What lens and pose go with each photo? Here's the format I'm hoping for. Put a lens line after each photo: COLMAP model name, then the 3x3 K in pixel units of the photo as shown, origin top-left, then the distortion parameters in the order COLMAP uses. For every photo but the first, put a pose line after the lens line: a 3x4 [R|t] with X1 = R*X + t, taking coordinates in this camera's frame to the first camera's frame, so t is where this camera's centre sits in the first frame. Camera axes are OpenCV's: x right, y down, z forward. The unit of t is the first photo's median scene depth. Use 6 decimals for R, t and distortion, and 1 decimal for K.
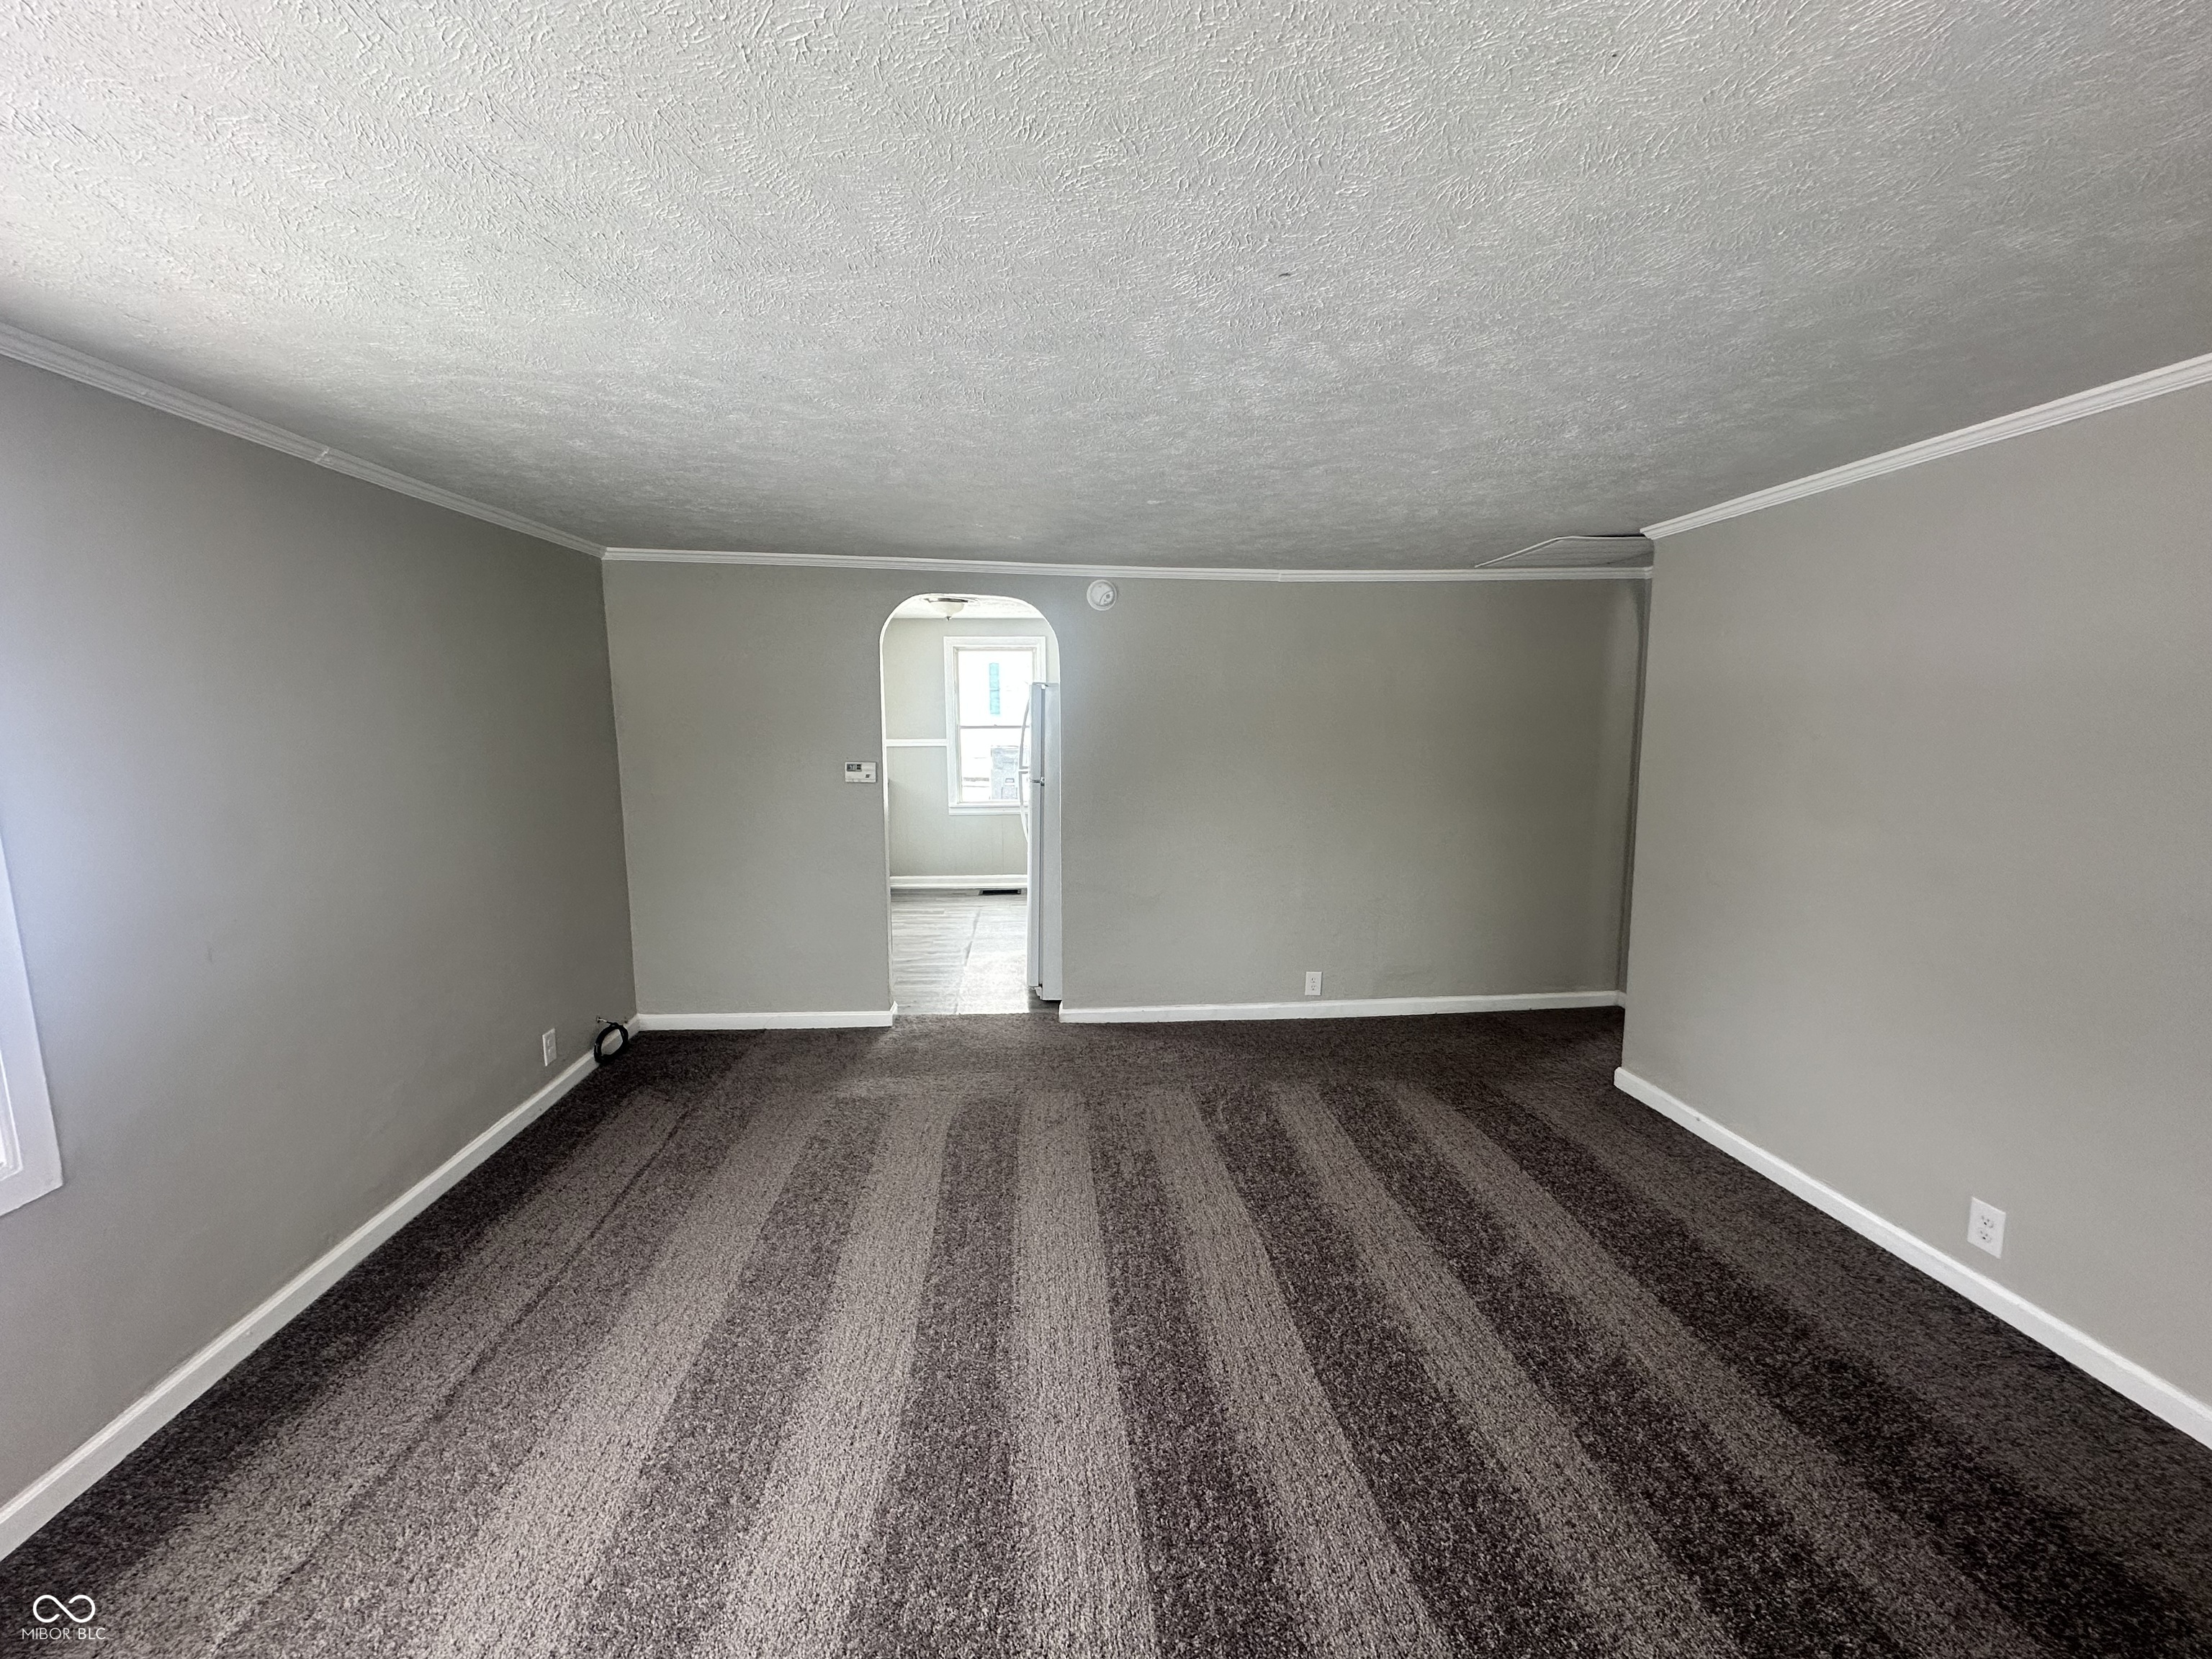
lens RADIAL K [[879.4, 0, 1106.3], [0, 879.4, 820.9], [0, 0, 1]] dist [-0.001435, 0.000184]
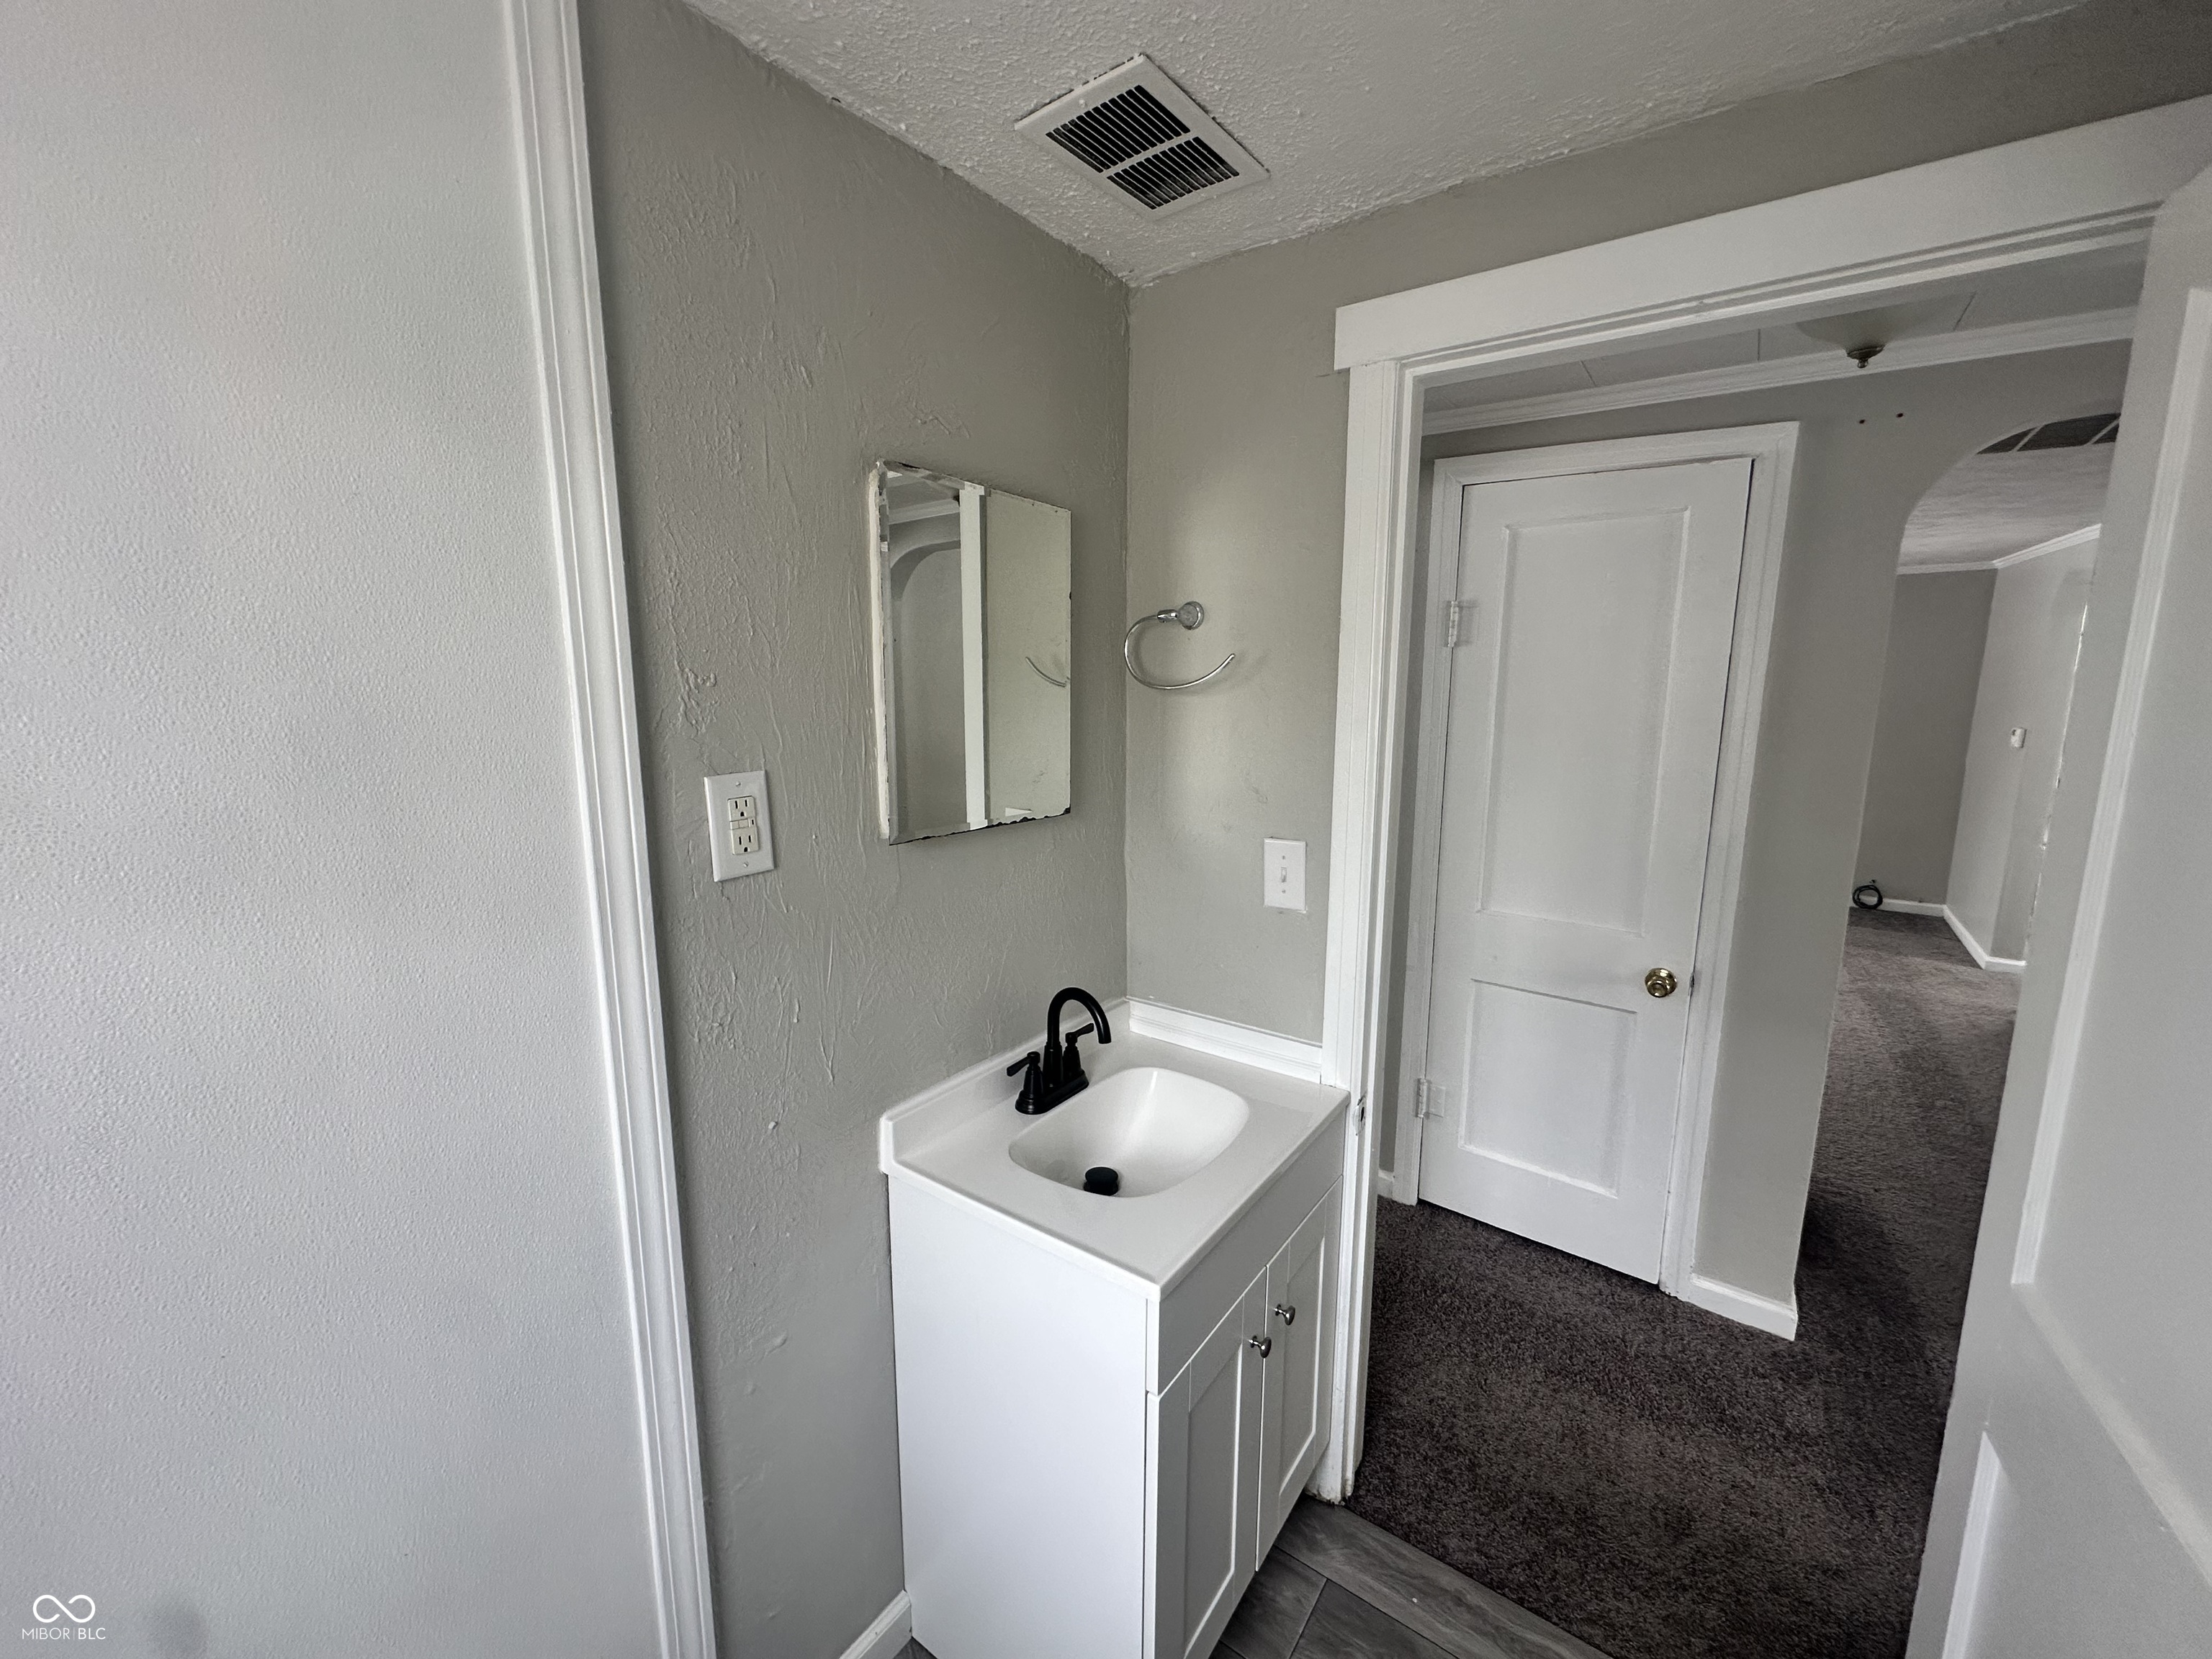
lens RADIAL K [[880.1, 0, 1106.0], [0, 880.1, 829.5], [0, 0, 1]] dist [-0.000596, 0.000774]
pose [[-0.658354, 0.128429, -0.741671, 1.575198], [-0.088849, 0.965189, 0.246002, -0.135516], [0.747446, 0.227853, -0.624025, 1.018251]]
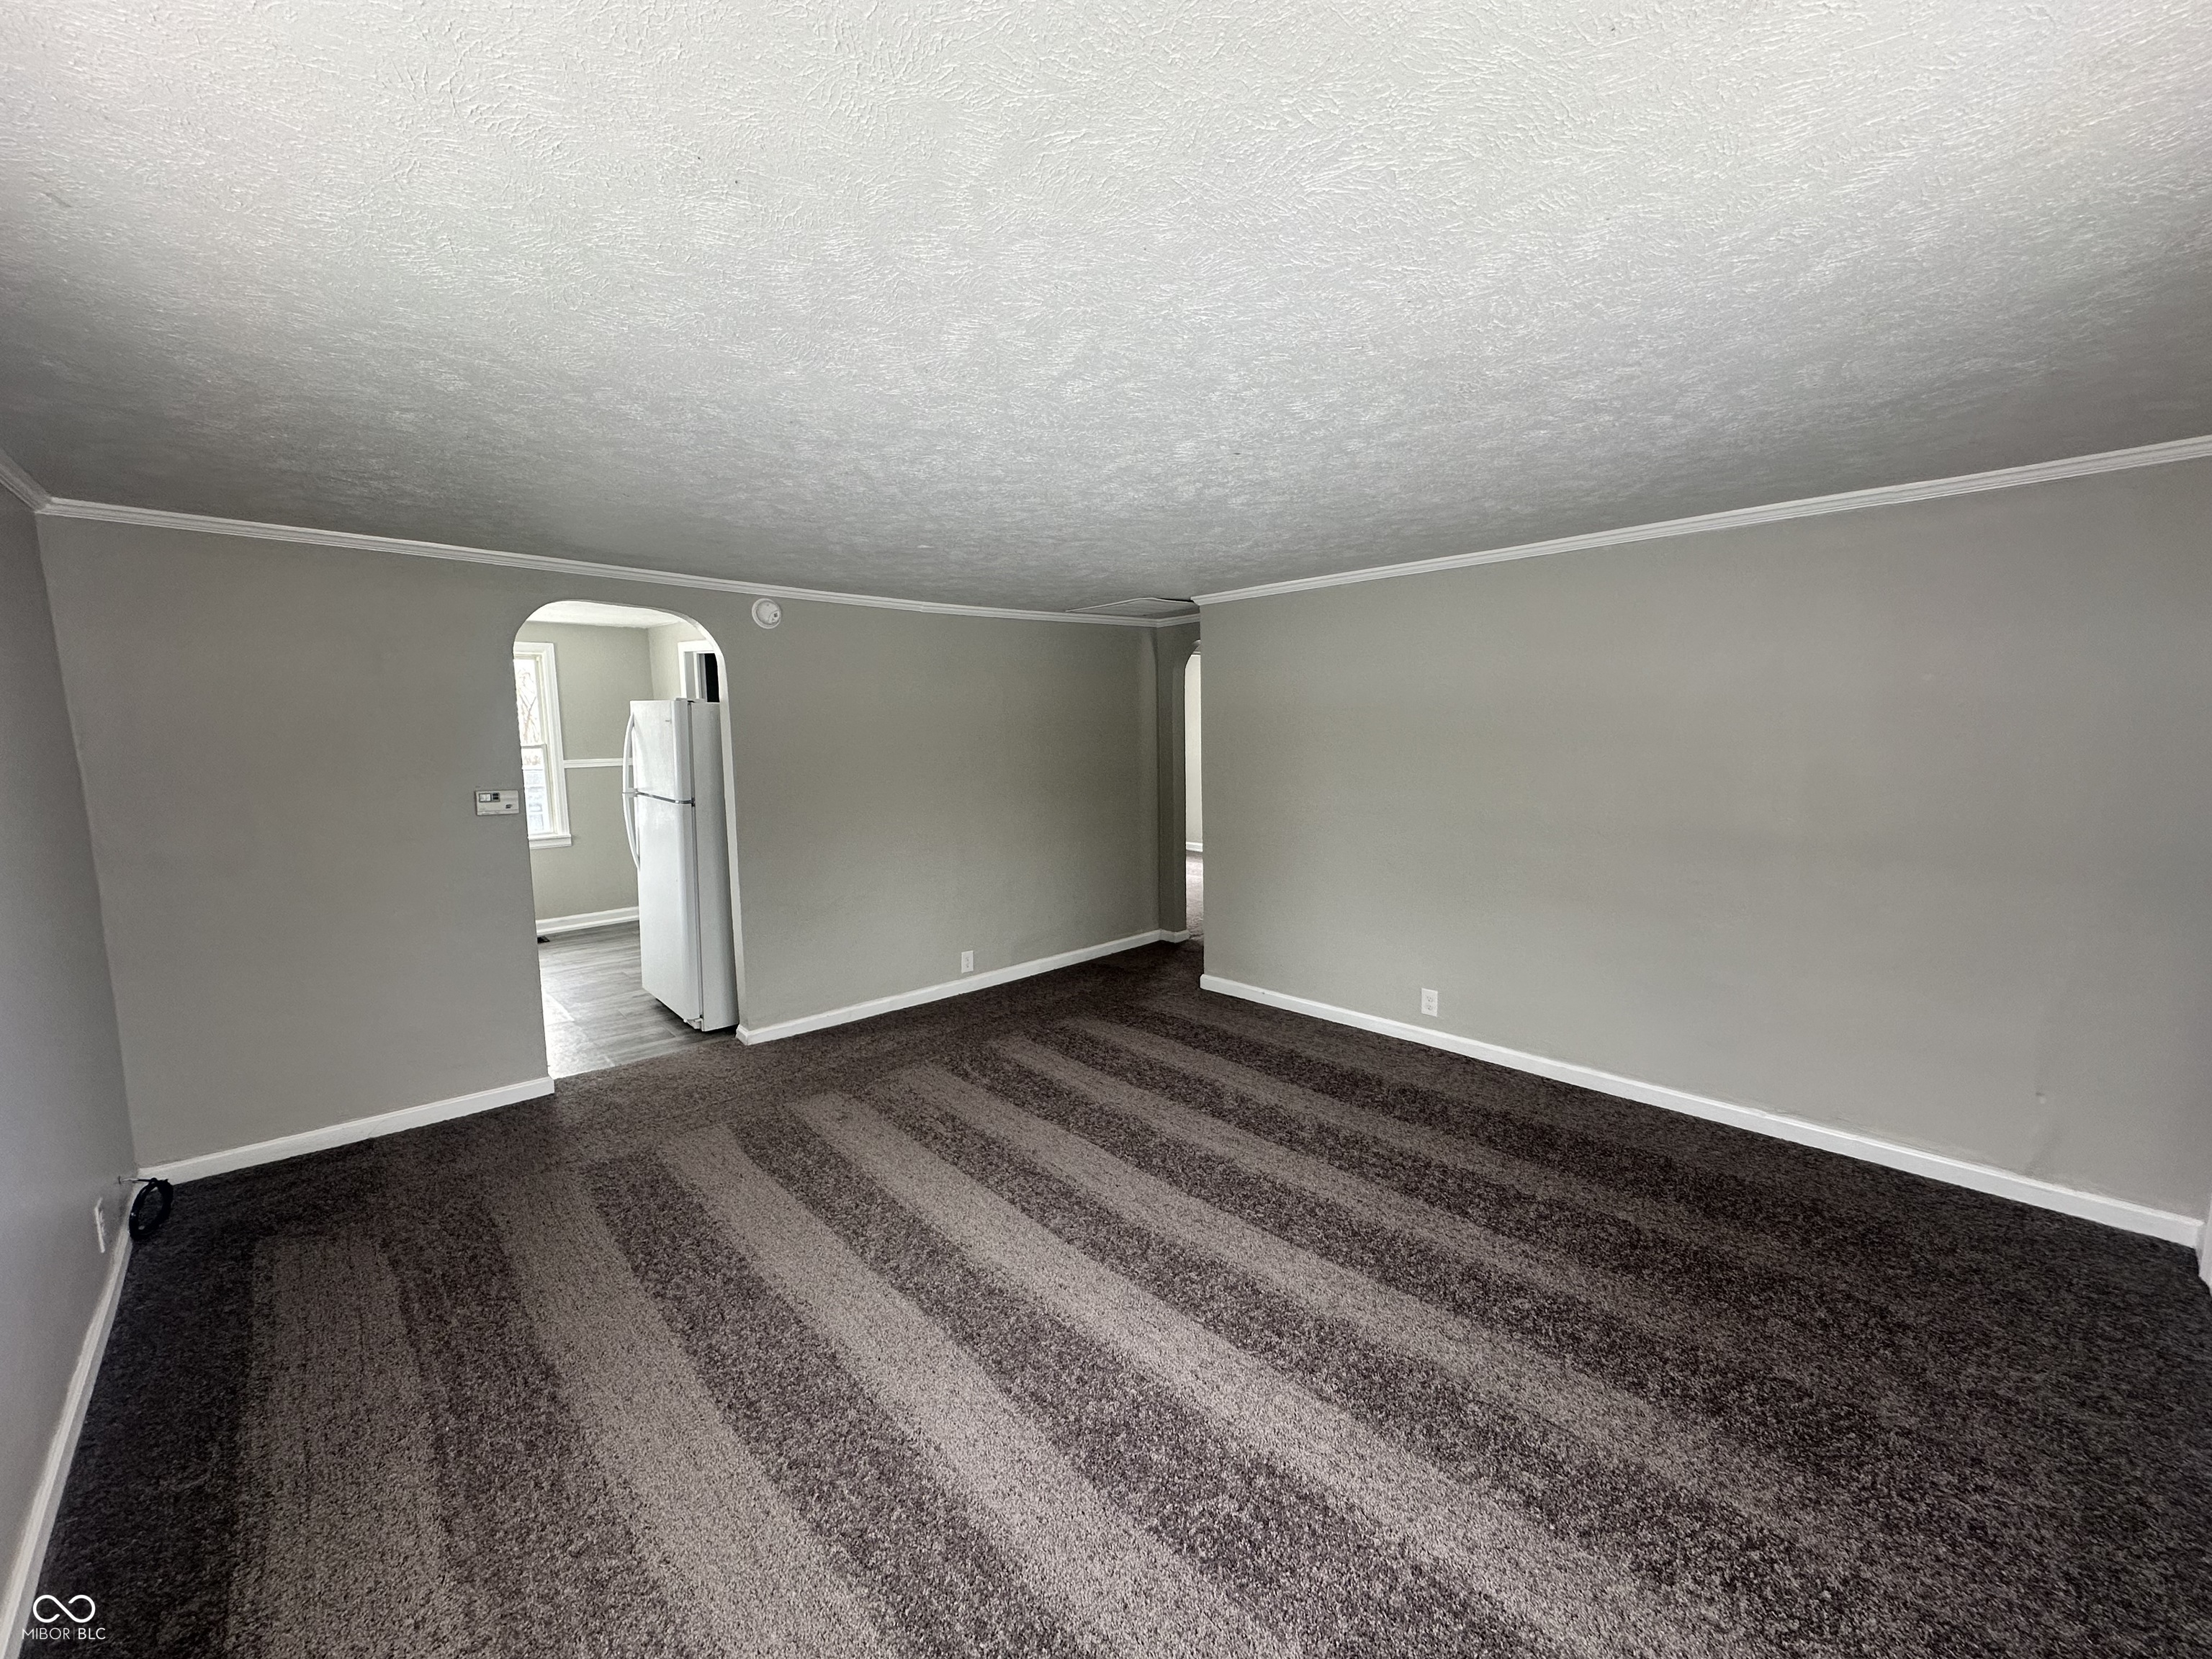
lens RADIAL K [[879.4, 0, 1106.3], [0, 879.4, 820.9], [0, 0, 1]] dist [-0.001435, 0.000184]
pose [[0.785688, -0.076126, 0.613921, -0.403085], [0.085315, 0.996251, 0.014350, 0.000377], [-0.612711, 0.041102, 0.789237, -0.034359]]
